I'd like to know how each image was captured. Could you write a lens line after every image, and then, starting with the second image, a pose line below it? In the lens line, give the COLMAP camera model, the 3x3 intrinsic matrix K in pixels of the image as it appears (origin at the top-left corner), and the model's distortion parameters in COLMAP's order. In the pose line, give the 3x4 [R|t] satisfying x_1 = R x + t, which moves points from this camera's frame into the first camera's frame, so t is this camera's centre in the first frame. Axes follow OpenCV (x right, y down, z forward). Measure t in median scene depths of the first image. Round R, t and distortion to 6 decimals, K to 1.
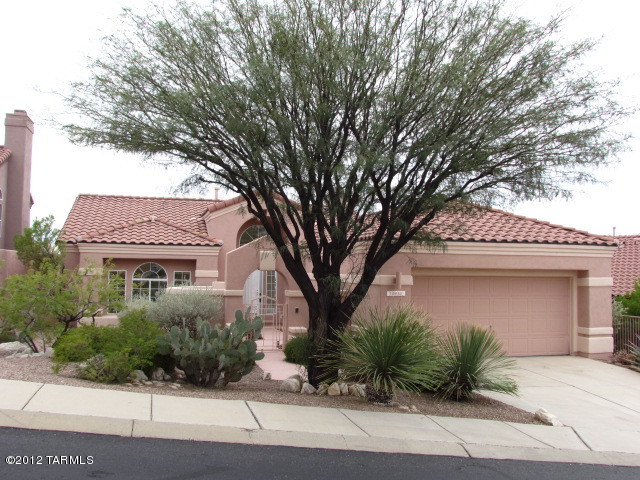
lens RADIAL K [[599.8, 0, 329.6], [0, 599.8, 242.1], [0, 0, 1]] dist [-0.036153, 0.001512]
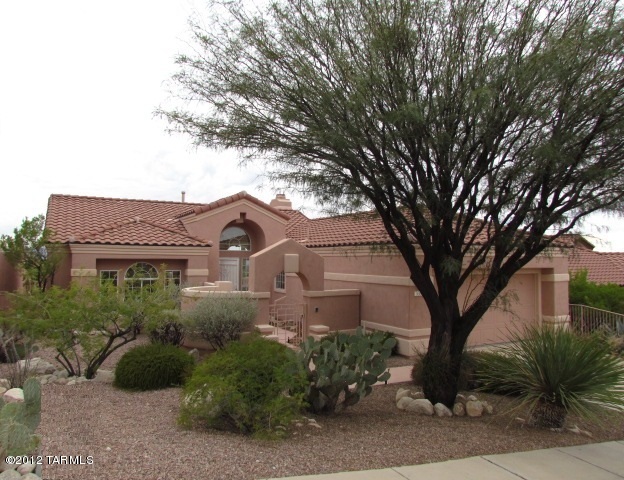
lens RADIAL K [[464.3, 0, 312.0], [0, 464.3, 240.0], [0, 0, 1]] dist [-0.014570, -0.000875]
pose [[0.978514, 0.001382, 0.206174, -0.361471], [-0.002934, 0.999970, 0.007221, -0.022886], [-0.206158, -0.007671, 0.978489, 0.314220]]
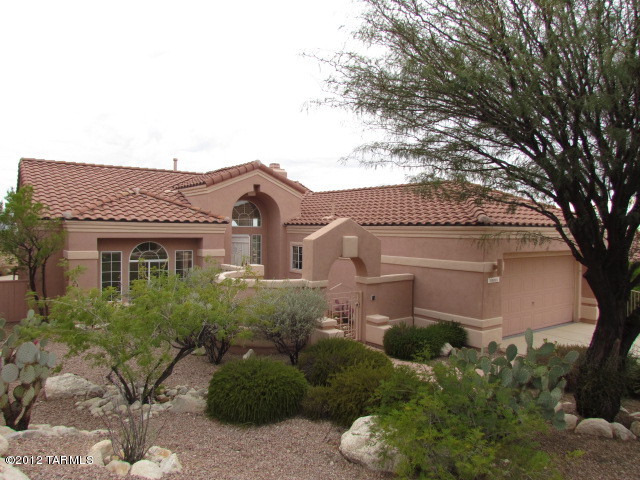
lens RADIAL K [[460.1, 0, 324.8], [0, 460.1, 240.7], [0, 0, 1]] dist [-0.015320, 0.001794]
pose [[0.940775, -0.010963, 0.338855, -0.582402], [-0.015230, 0.997101, 0.074544, -0.045021], [-0.338690, -0.075290, 0.937881, 0.551602]]
